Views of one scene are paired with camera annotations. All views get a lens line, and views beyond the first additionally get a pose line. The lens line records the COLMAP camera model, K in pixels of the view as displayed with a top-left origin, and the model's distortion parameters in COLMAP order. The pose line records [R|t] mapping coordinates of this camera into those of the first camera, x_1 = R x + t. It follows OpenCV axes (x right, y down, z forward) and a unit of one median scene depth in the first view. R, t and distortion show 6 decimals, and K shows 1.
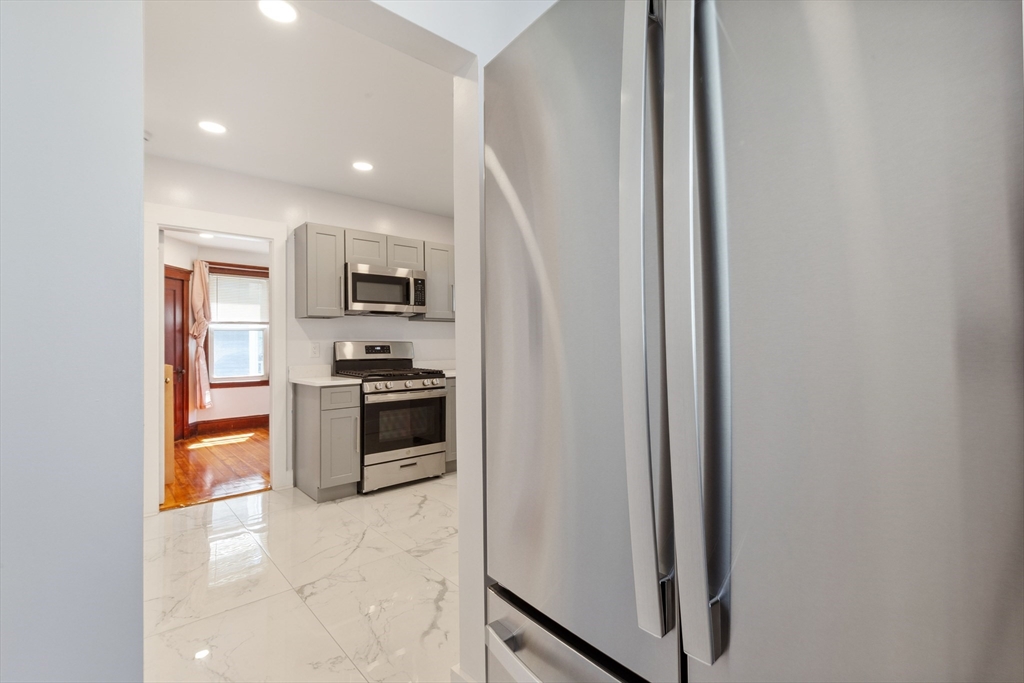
lens RADIAL K [[466.1, 0, 509.6], [0, 466.1, 339.0], [0, 0, 1]] dist [0.011030, -0.002618]
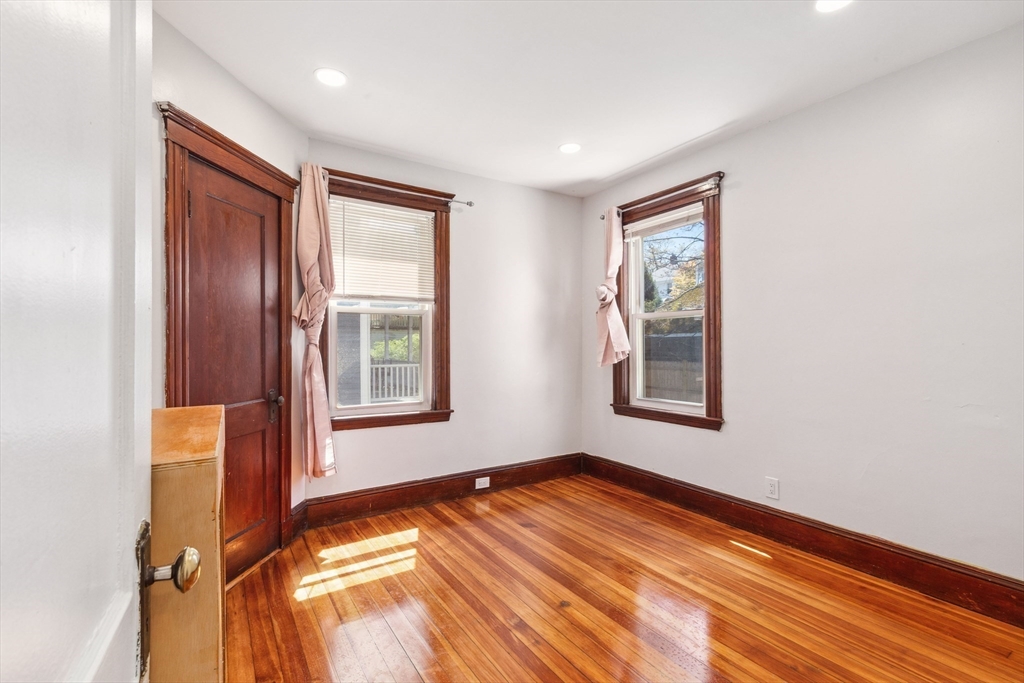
lens RADIAL K [[466.1, 0, 522.6], [0, 466.1, 345.6], [0, 0, 1]] dist [0.011030, -0.002618]
pose [[0.990890, 0.006818, -0.134502, -0.386571], [-0.005247, 0.999914, 0.012035, 0.010421], [0.134572, -0.011219, 0.990840, 0.558400]]
